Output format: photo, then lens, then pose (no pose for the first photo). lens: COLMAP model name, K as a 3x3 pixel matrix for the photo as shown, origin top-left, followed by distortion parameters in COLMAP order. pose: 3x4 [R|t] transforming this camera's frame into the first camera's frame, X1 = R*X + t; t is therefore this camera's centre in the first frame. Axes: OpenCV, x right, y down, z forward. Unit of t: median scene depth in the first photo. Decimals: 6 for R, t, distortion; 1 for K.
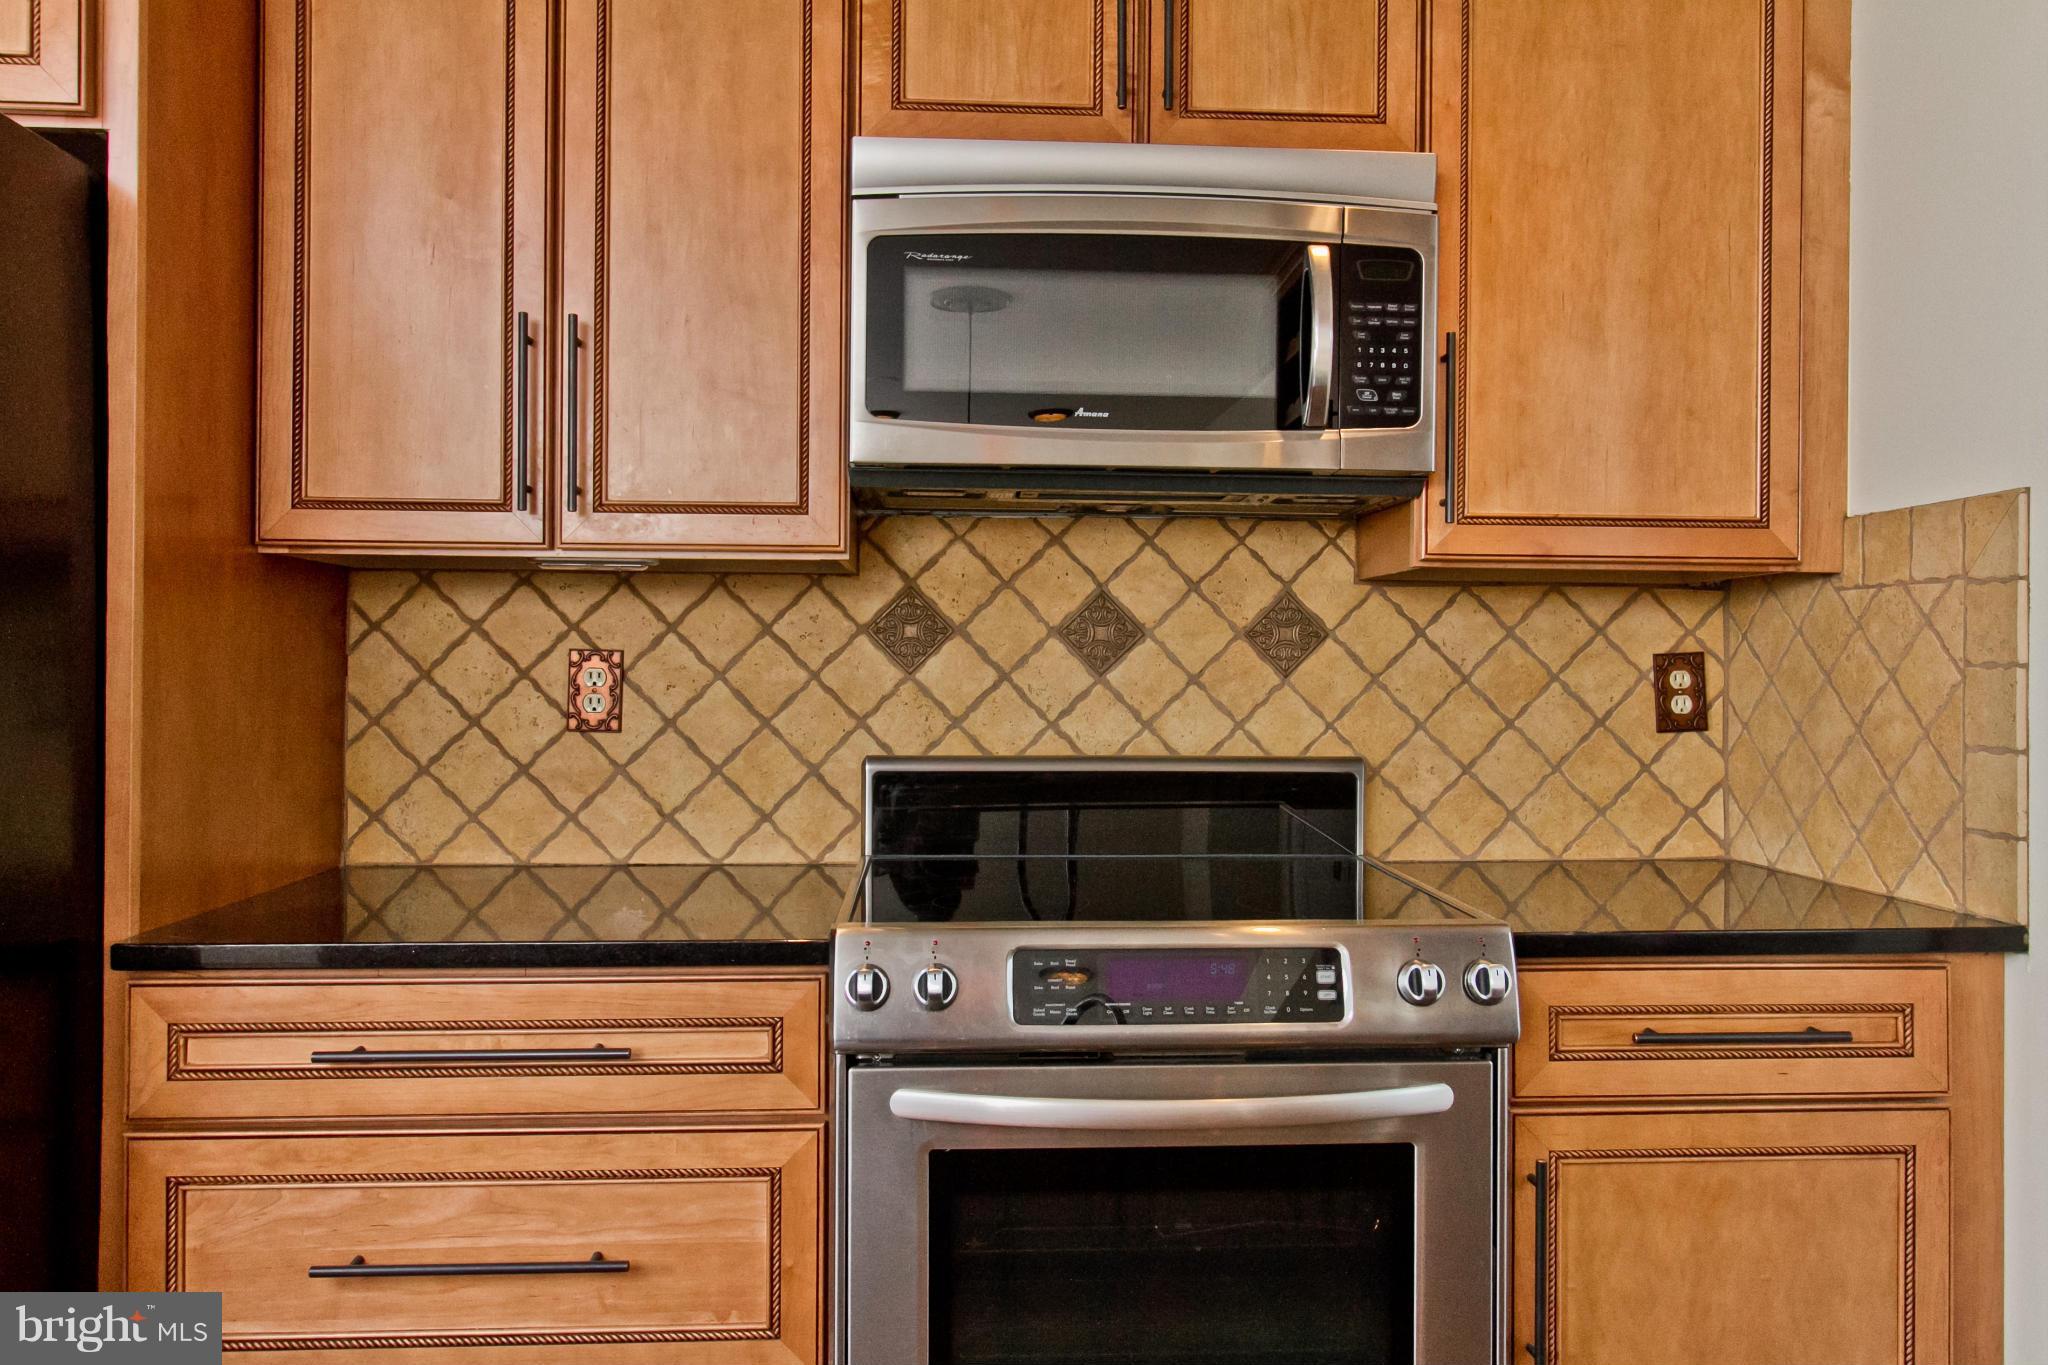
lens RADIAL K [[1512.2, 0, 1024.4], [0, 1512.2, 664.8], [0, 0, 1]] dist [0.002666, 0.001731]
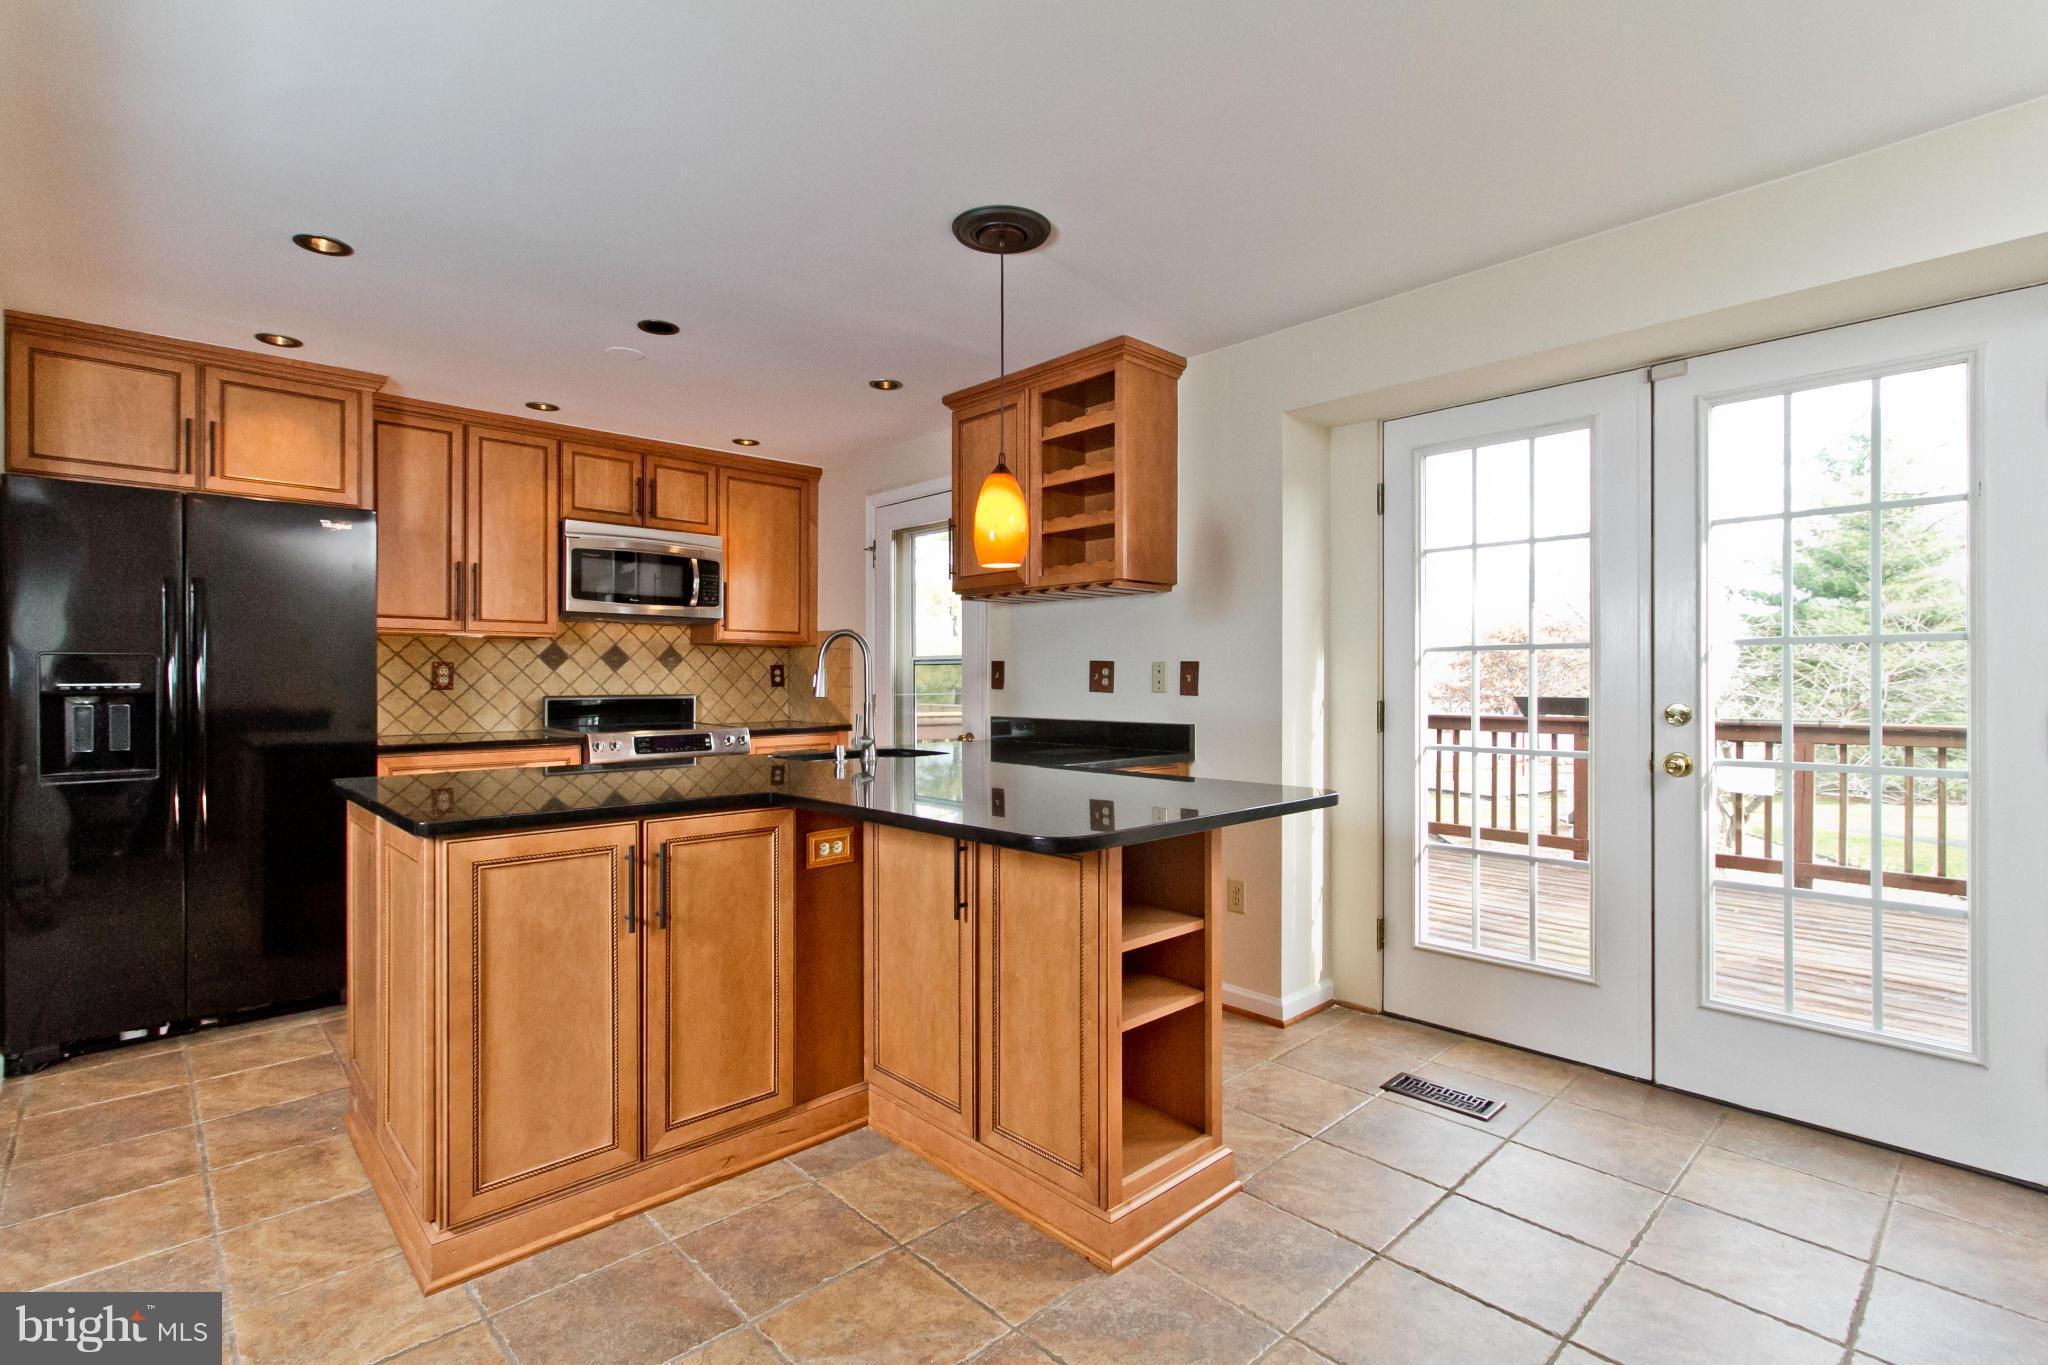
lens RADIAL K [[955.8, 0, 1024.0], [0, 955.8, 682.5], [0, 0, 1]] dist [0.000484, 0.000260]
pose [[0.762949, -0.006992, 0.646421, -0.629756], [0.000732, 0.999950, 0.009953, 0.012075], [-0.646458, -0.007121, 0.762916, -1.195017]]
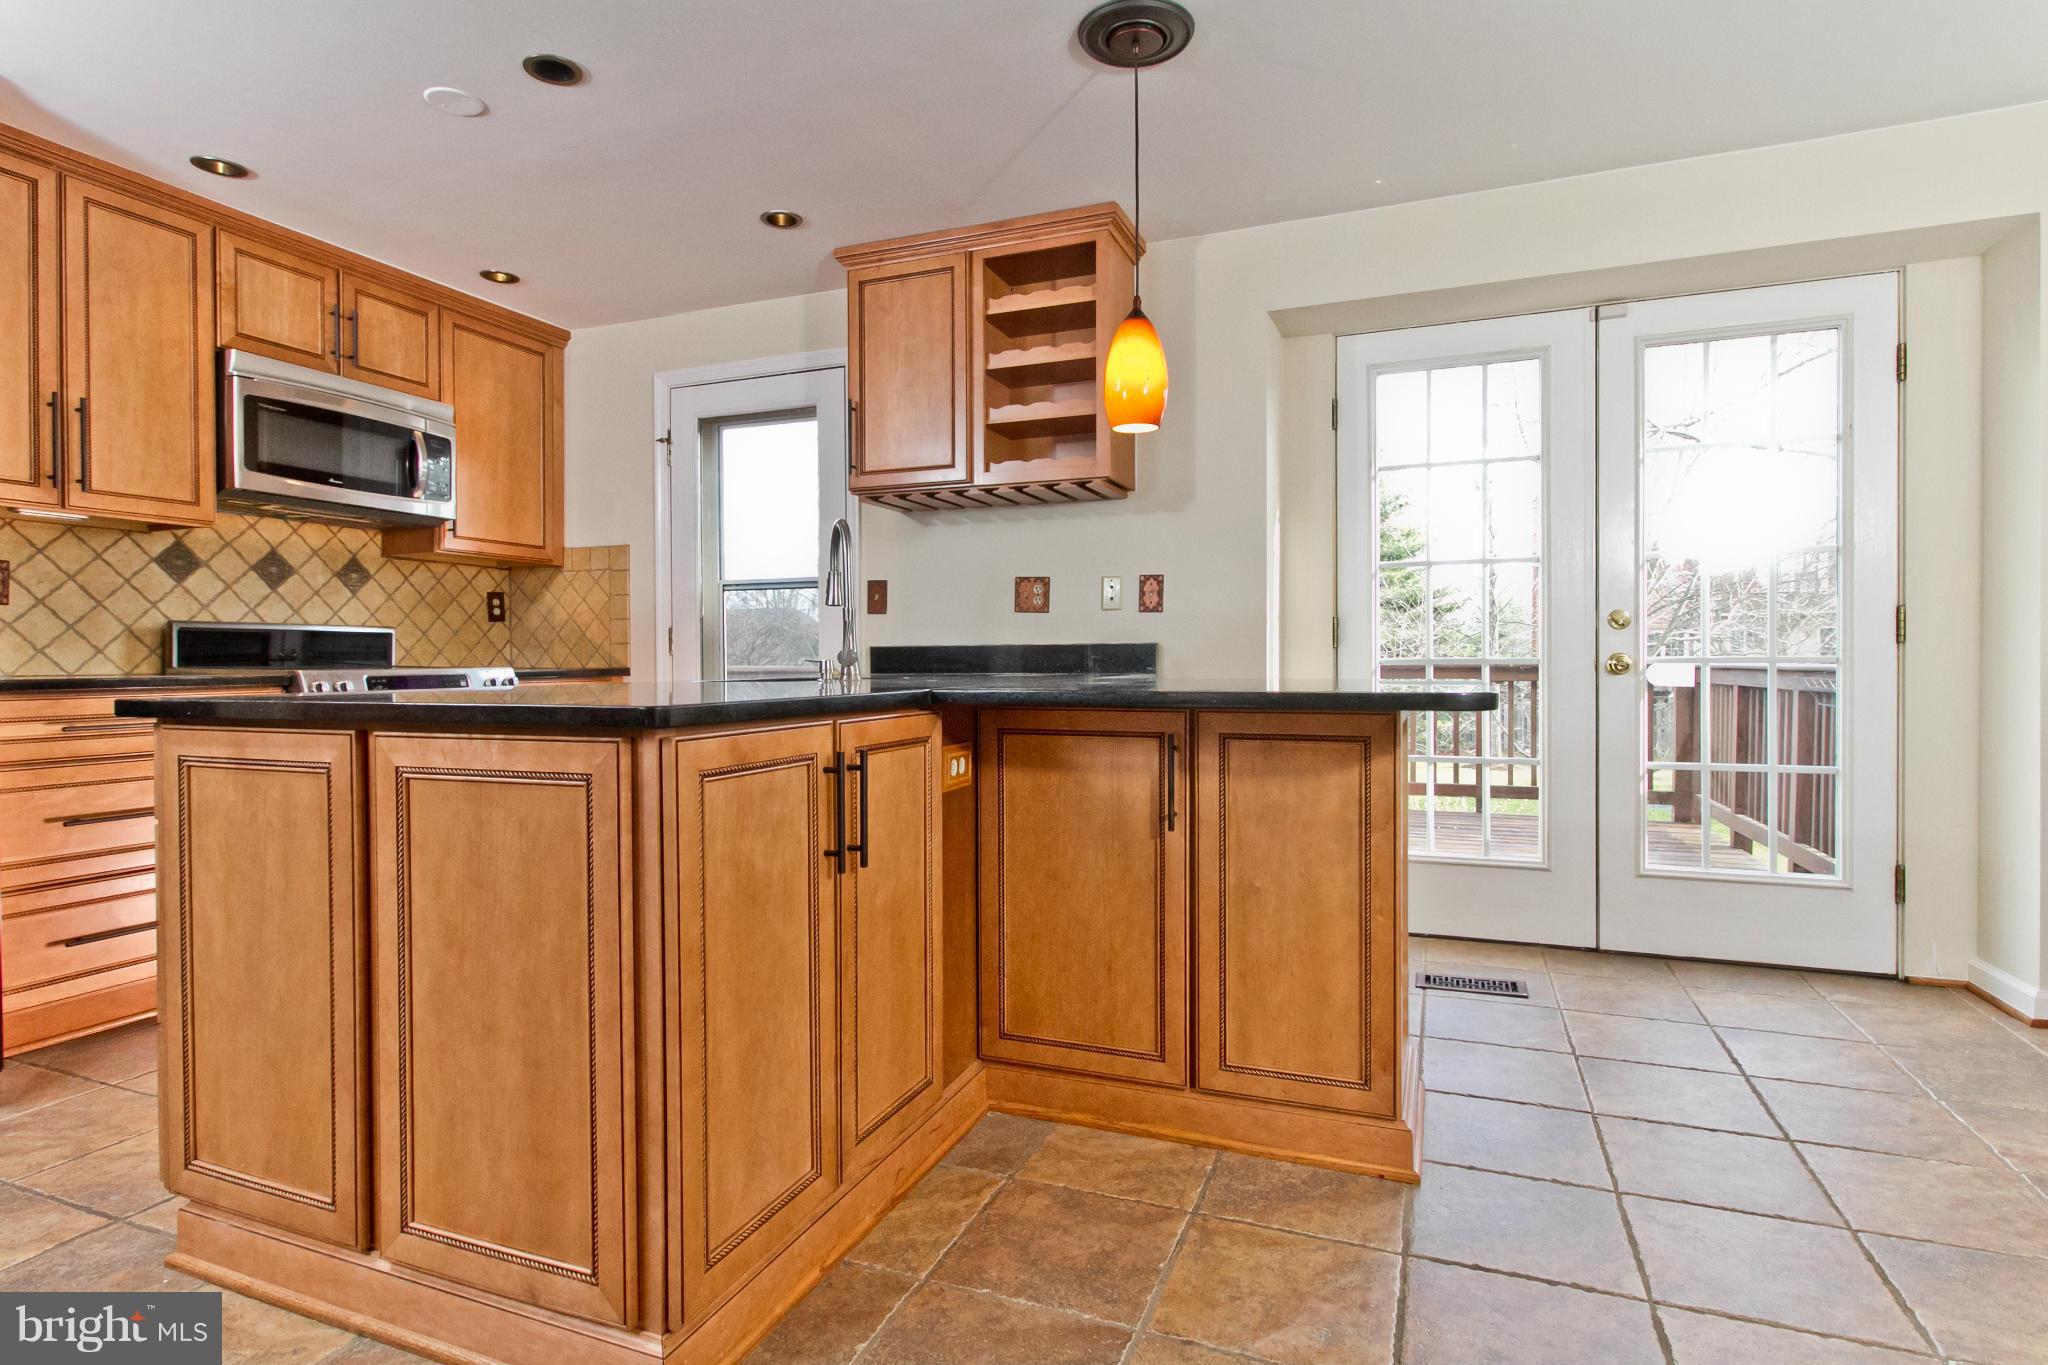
lens RADIAL K [[1059.1, 0, 1033.6], [0, 1059.1, 670.3], [0, 0, 1]] dist [0.000787, -0.000822]
pose [[0.413603, -0.016394, 0.910310, -0.929692], [0.003385, 0.999859, 0.016469, 0.107434], [-0.910451, -0.003730, 0.413600, -0.685914]]
